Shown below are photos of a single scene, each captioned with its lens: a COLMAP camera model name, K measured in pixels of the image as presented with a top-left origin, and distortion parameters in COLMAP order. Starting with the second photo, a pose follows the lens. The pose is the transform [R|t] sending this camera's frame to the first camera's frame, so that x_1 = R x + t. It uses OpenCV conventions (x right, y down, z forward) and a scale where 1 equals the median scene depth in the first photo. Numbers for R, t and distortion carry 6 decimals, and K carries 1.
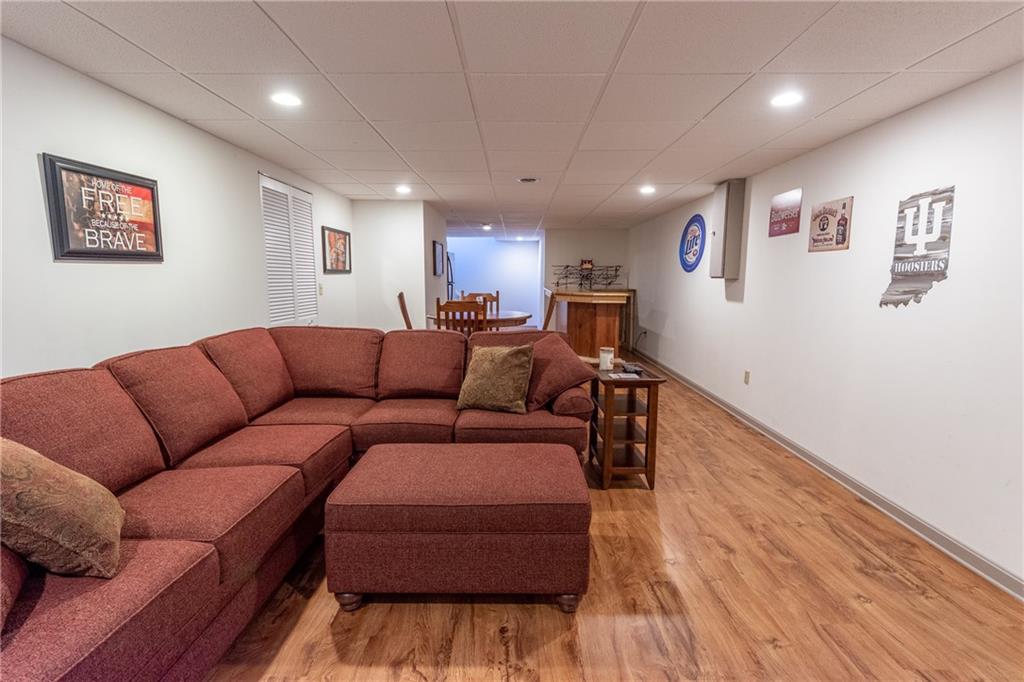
lens RADIAL K [[474.7, 0, 513.2], [0, 474.7, 341.8], [0, 0, 1]] dist [-0.006249, -0.000339]
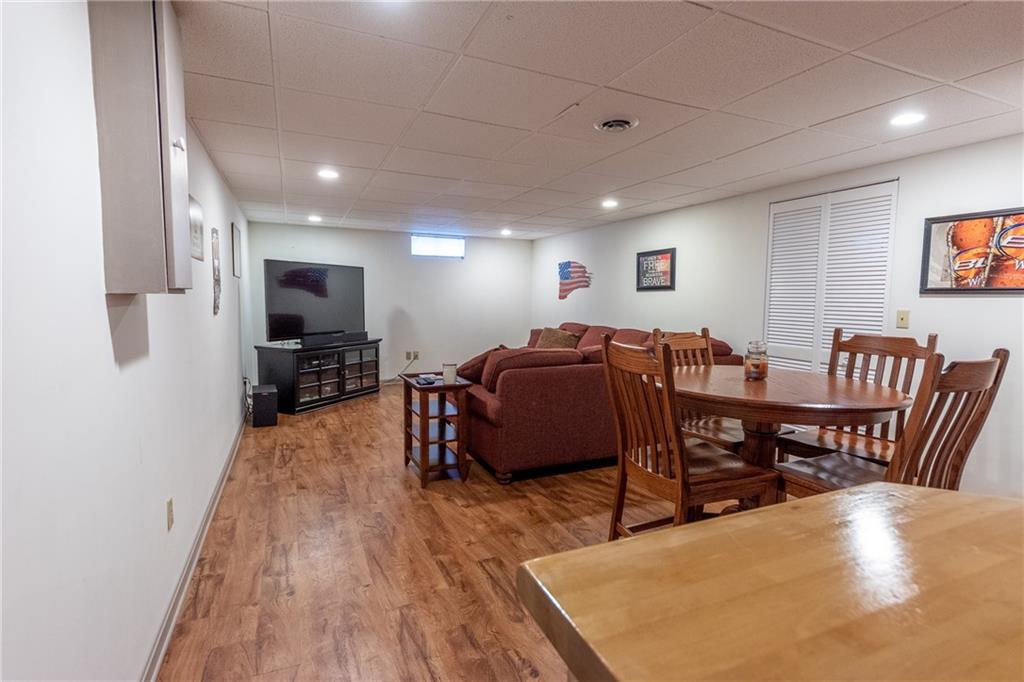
lens RADIAL K [[474.7, 0, 504.4], [0, 474.7, 339.7], [0, 0, 1]] dist [-0.006249, -0.000339]
pose [[-0.916500, 0.022723, -0.399390, 0.681875], [-0.068777, 0.974569, 0.213273, -0.361089], [0.394079, 0.222934, -0.891629, 2.670459]]
